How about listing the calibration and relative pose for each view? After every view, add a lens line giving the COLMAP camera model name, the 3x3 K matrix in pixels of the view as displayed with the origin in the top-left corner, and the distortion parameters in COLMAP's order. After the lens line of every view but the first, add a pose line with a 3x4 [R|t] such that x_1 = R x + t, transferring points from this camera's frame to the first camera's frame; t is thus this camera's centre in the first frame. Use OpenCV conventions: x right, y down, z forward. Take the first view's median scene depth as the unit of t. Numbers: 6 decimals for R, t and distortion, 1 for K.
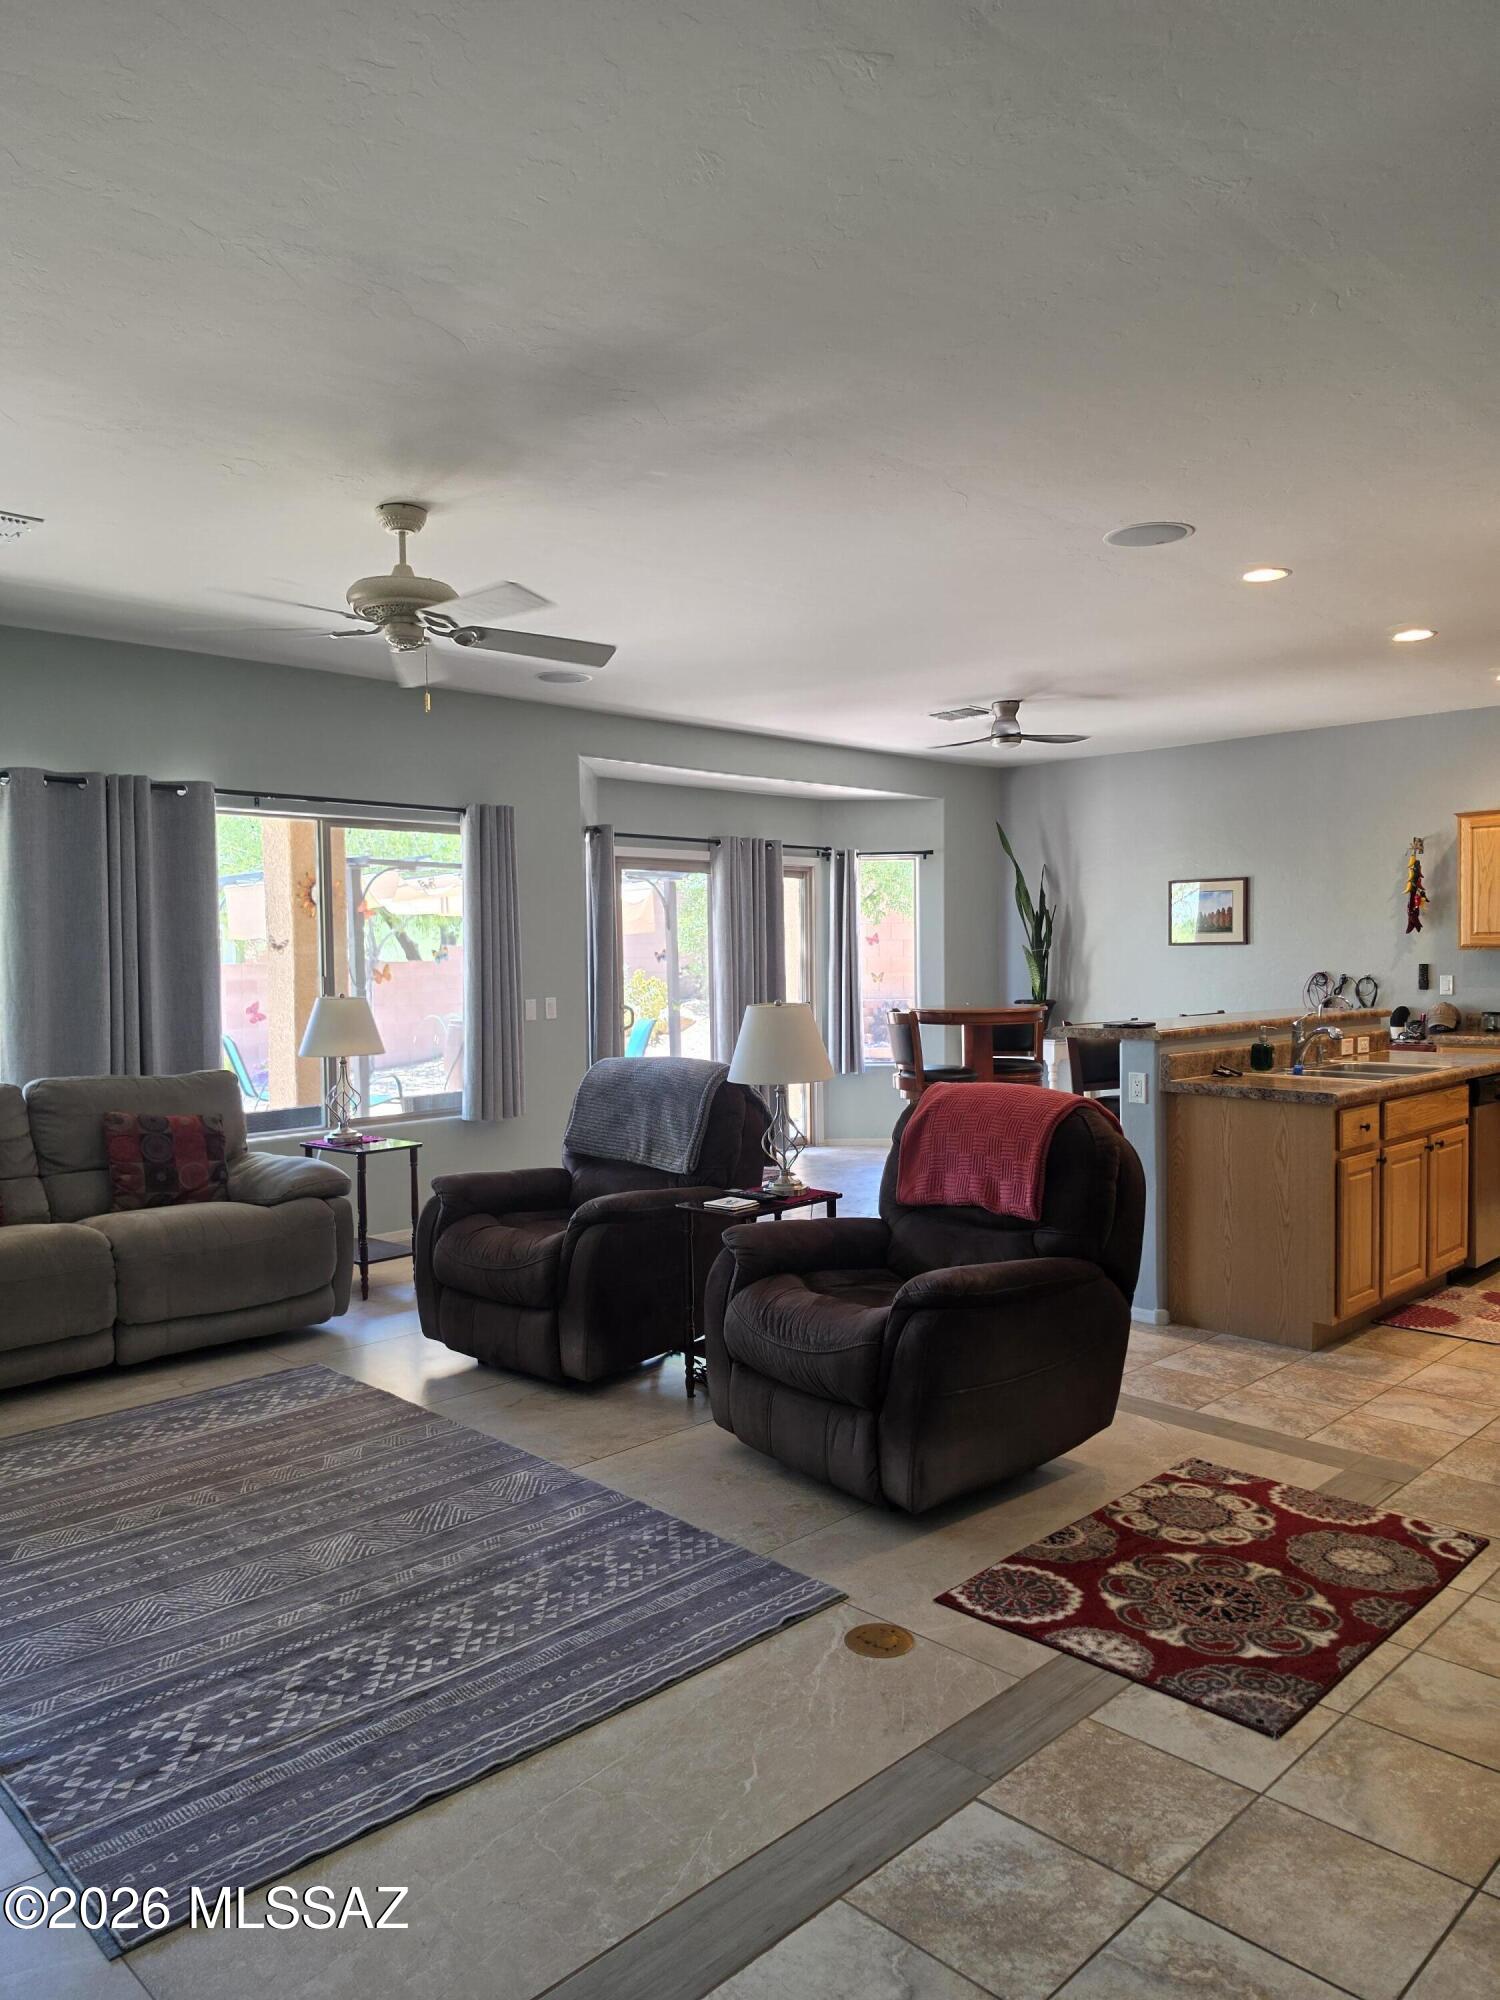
lens RADIAL K [[1387.2, 0, 771.2], [0, 1387.2, 954.2], [0, 0, 1]] dist [0.059864, -0.059313]
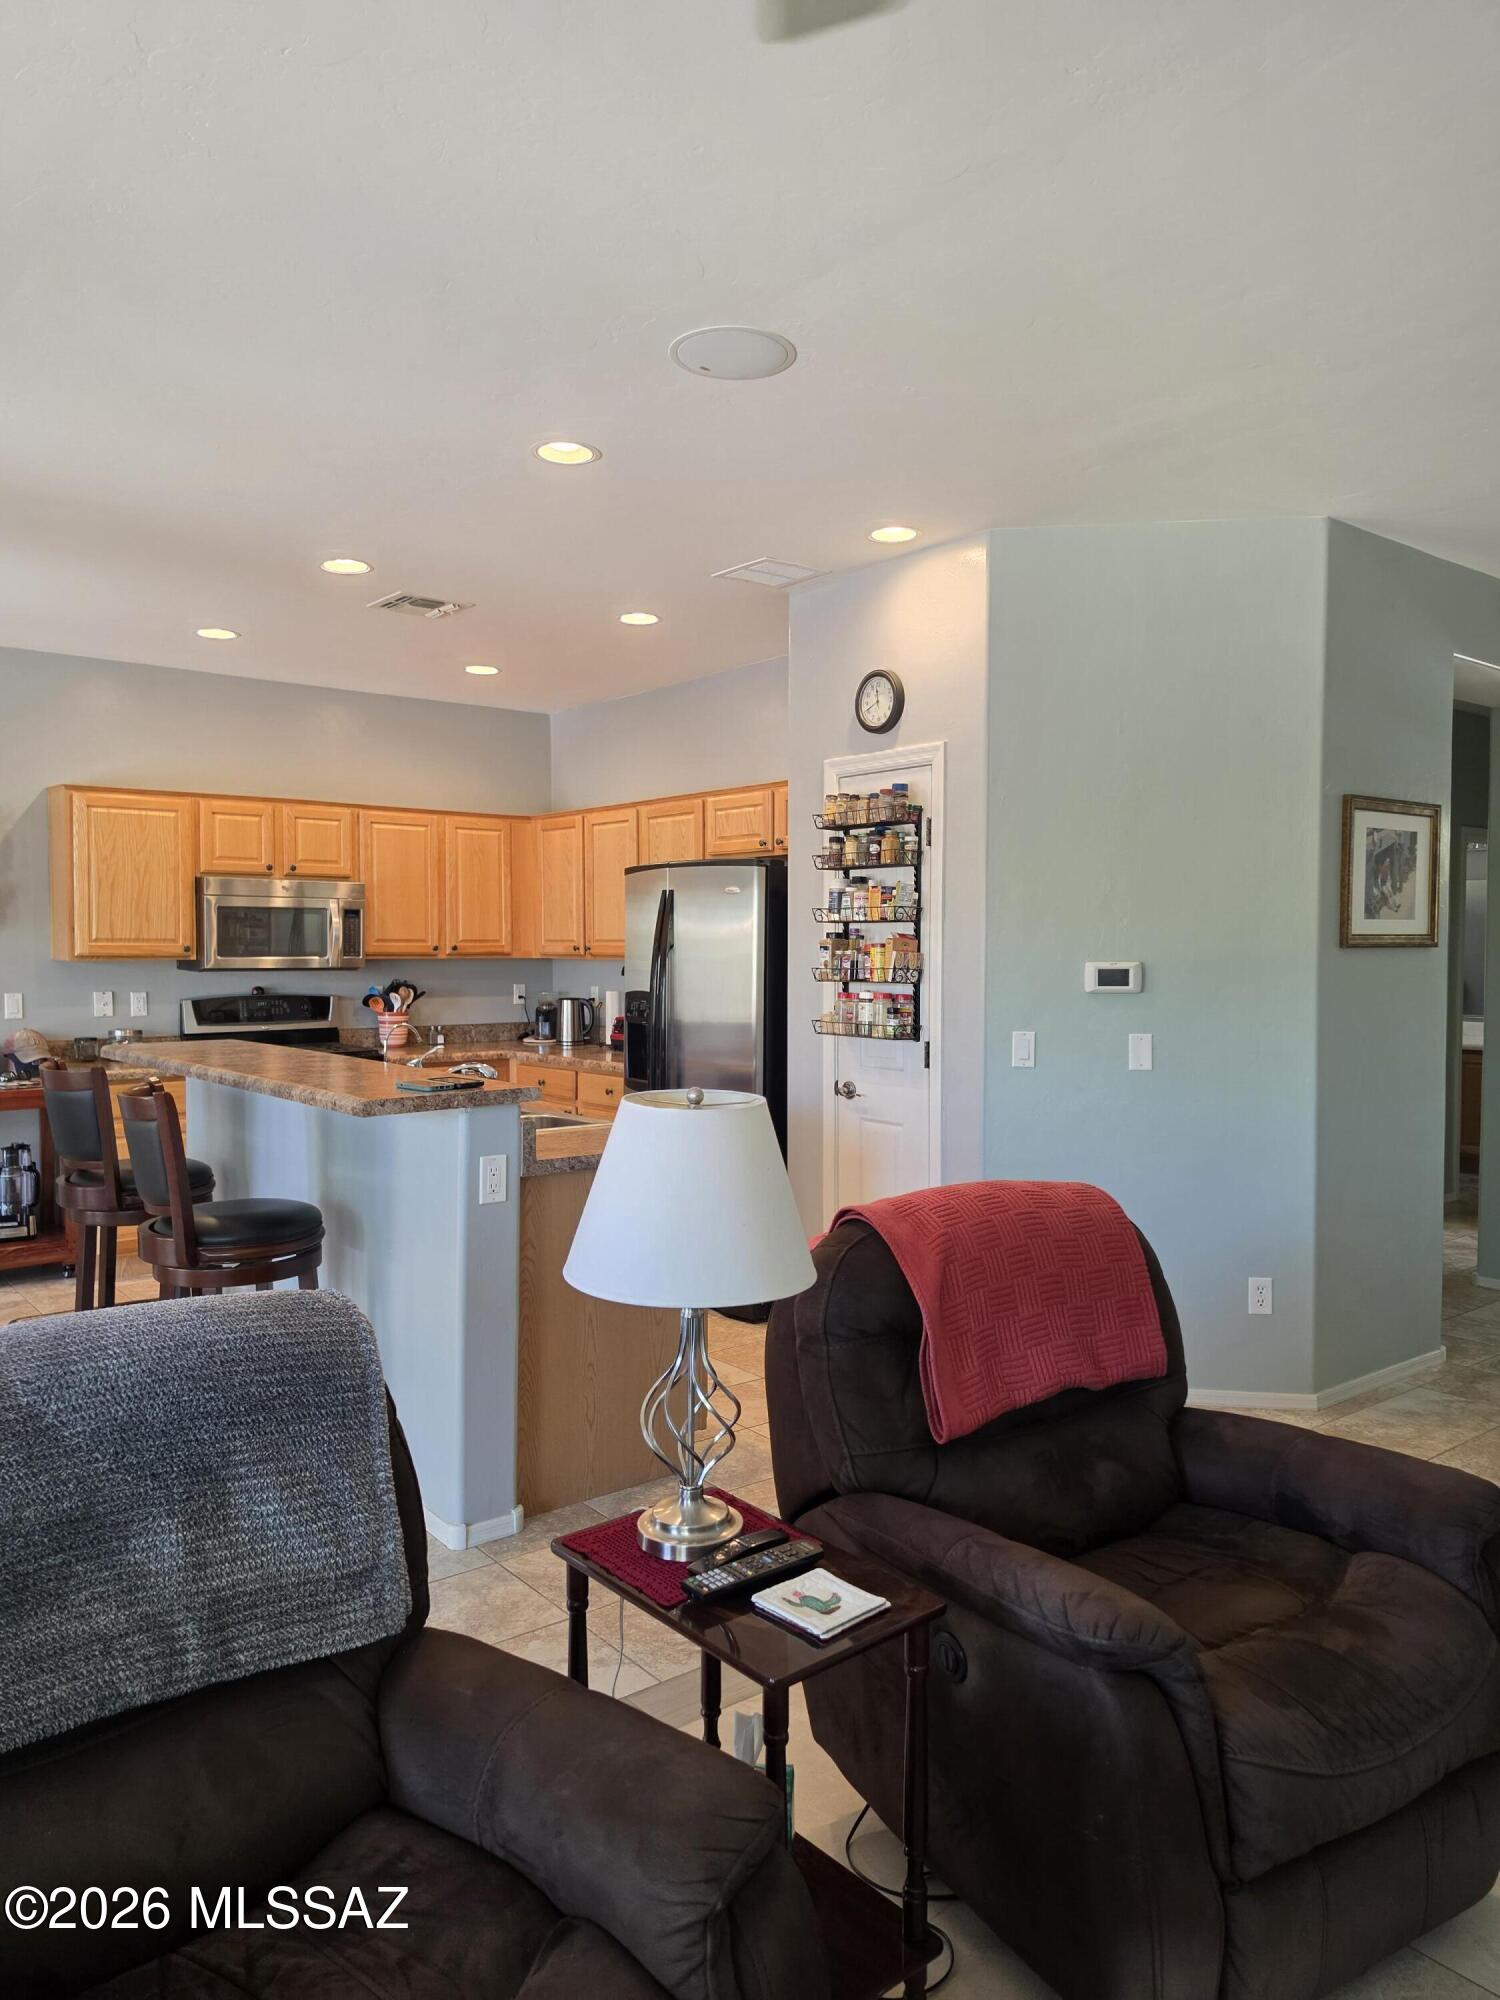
lens RADIAL K [[1387.2, 0, 753.8], [0, 1387.2, 1006.9], [0, 0, 1]] dist [0.059864, -0.059313]
pose [[0.121705, -0.029581, 0.992125, -0.224893], [-0.003023, 0.999540, 0.030173, -0.002020], [-0.992562, -0.006672, 0.121560, 0.505270]]
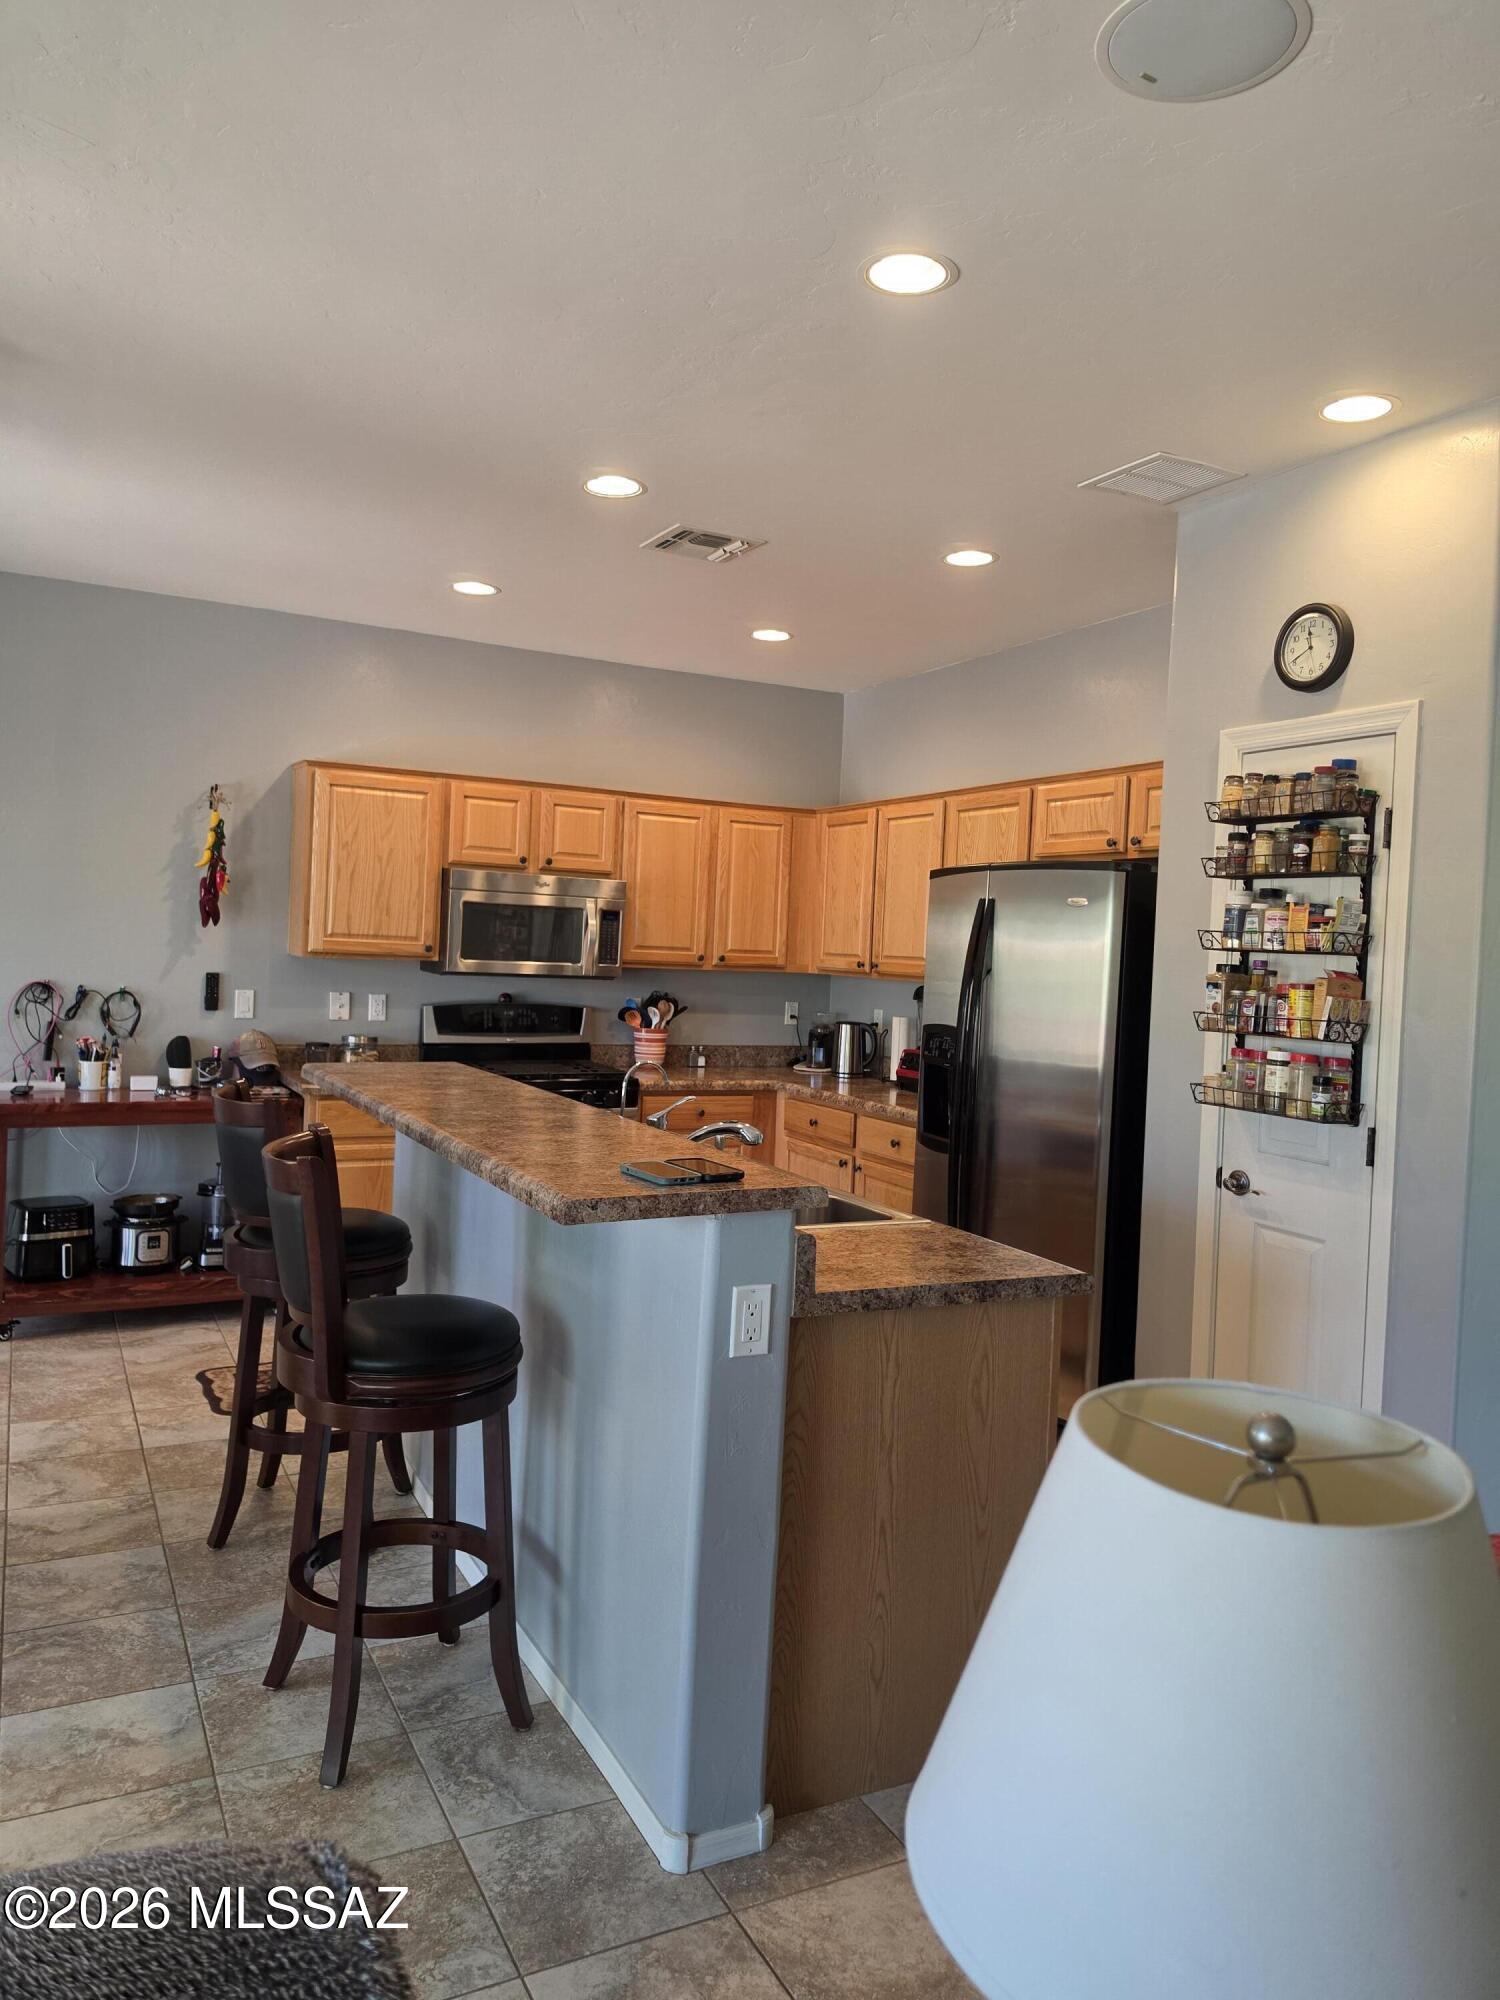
lens RADIAL K [[1387.2, 0, 749.0], [0, 1387.2, 988.3], [0, 0, 1]] dist [0.059864, -0.059313]
pose [[0.312102, 0.000577, 0.950048, -0.092038], [-0.047477, 0.998760, 0.014990, -0.008167], [-0.948861, -0.049784, 0.311743, 0.548534]]
